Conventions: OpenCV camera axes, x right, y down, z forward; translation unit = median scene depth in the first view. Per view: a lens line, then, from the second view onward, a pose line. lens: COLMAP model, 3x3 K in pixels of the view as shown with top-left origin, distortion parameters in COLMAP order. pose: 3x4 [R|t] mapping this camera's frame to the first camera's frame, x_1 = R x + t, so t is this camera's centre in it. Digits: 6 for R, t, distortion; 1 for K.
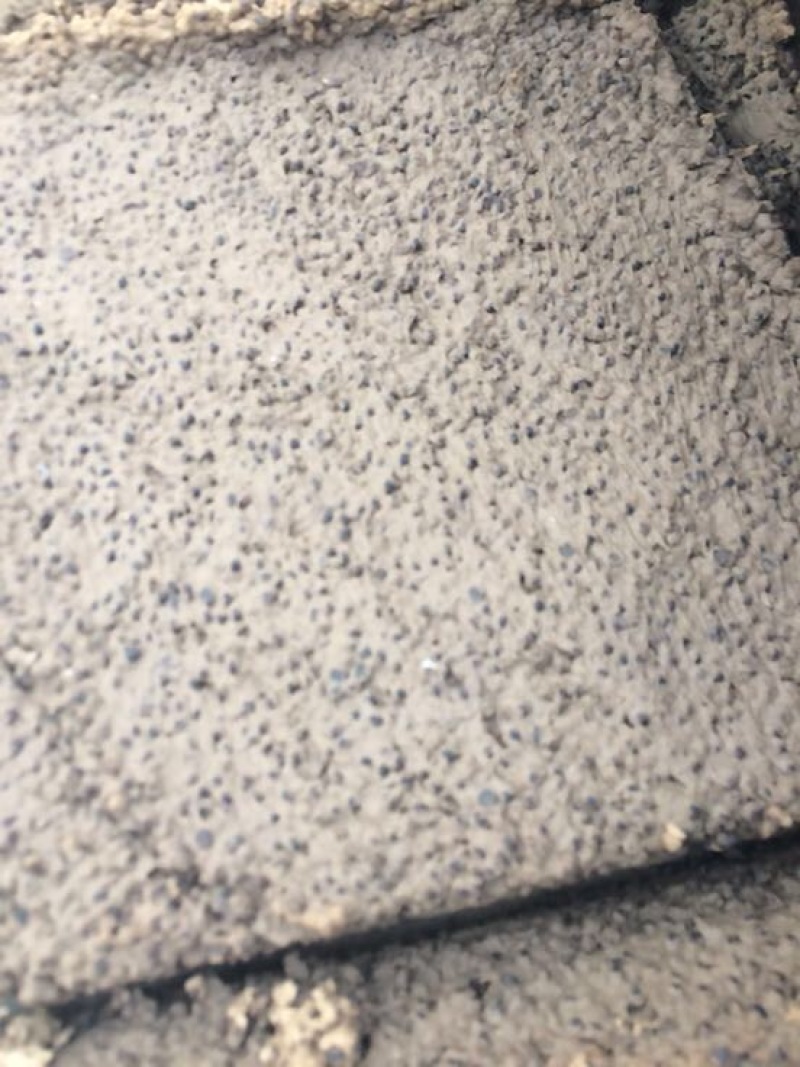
lens RADIAL K [[941.3, 0, 399.0], [0, 941.3, 527.7], [0, 0, 1]] dist [0.063391, -0.126954]
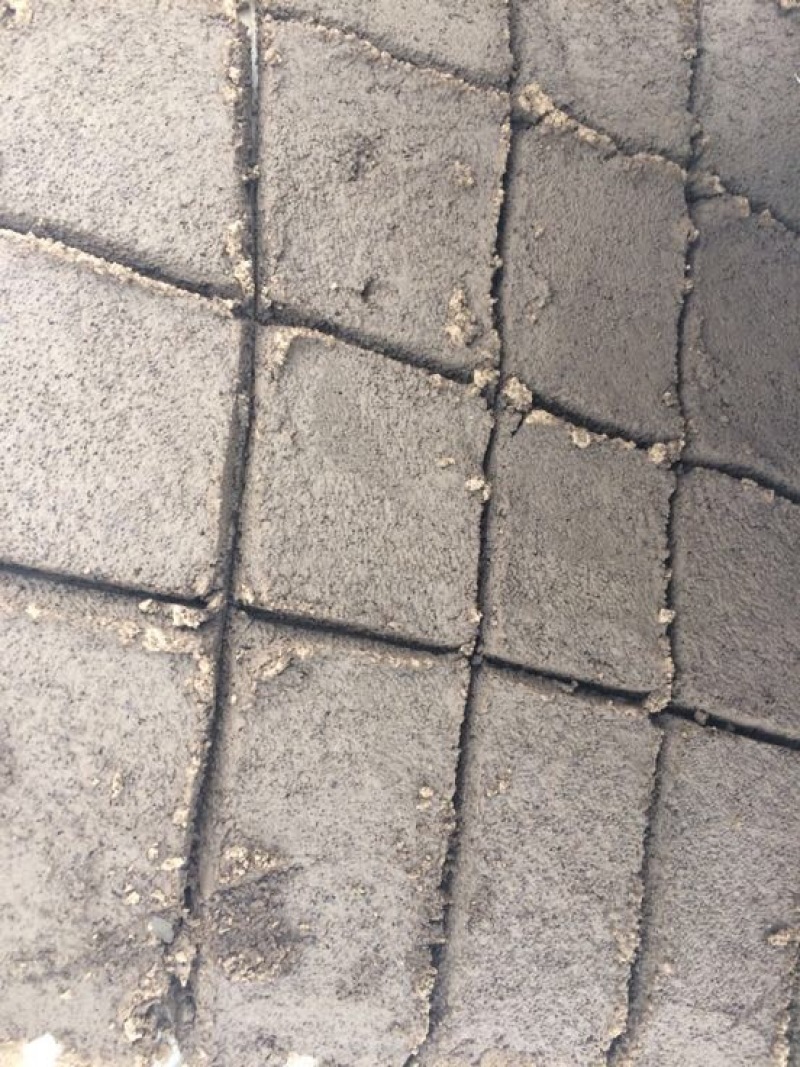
lens RADIAL K [[941.3, 0, 399.0], [0, 941.3, 527.7], [0, 0, 1]] dist [0.063391, -0.126954]
pose [[0.871786, 0.439343, 0.216719, 0.379211], [-0.461546, 0.884895, 0.062739, -0.505127], [-0.164210, -0.154721, 0.974216, -2.264740]]
